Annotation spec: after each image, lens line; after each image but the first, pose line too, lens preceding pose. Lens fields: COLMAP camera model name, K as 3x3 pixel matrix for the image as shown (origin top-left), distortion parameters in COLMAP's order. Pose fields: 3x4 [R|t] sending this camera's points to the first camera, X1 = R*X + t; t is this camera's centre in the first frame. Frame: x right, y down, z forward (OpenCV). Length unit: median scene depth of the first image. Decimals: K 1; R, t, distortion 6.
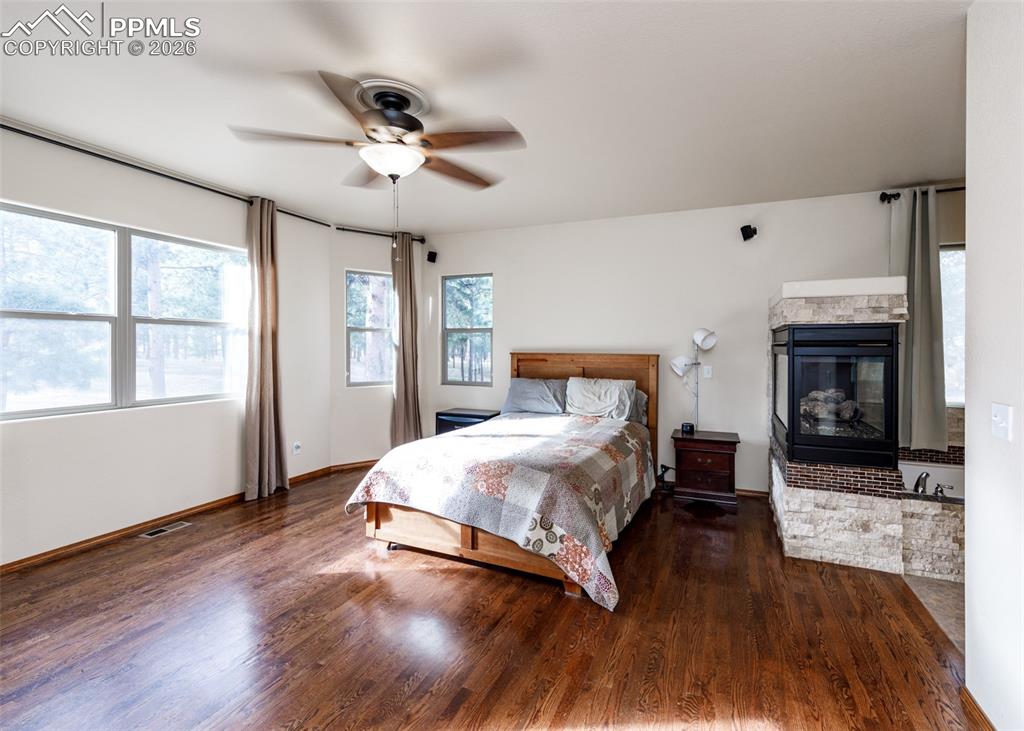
lens RADIAL K [[455.8, 0, 519.2], [0, 455.8, 350.7], [0, 0, 1]] dist [0.001296, -0.000005]
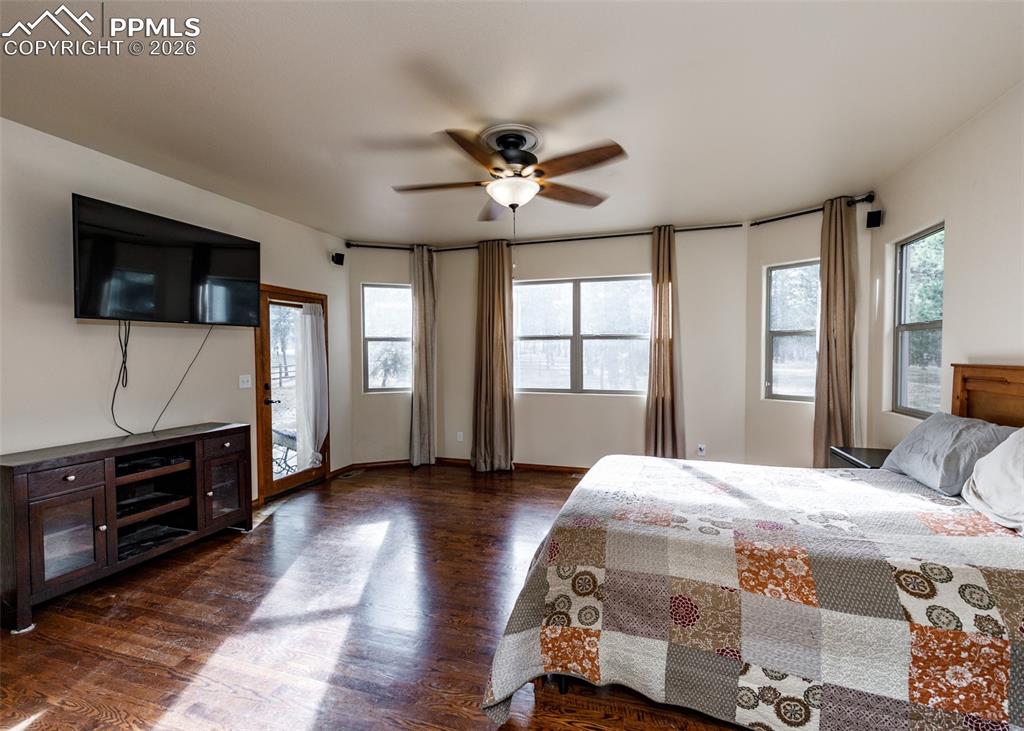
lens RADIAL K [[428.5, 0, 534.6], [0, 428.5, 366.3], [0, 0, 1]] dist [0.000585, 0.000034]
pose [[0.123282, 0.026784, -0.992010, 0.560325], [-0.006435, 0.999636, 0.026190, -0.003651], [0.992351, 0.003155, 0.123410, 0.631419]]
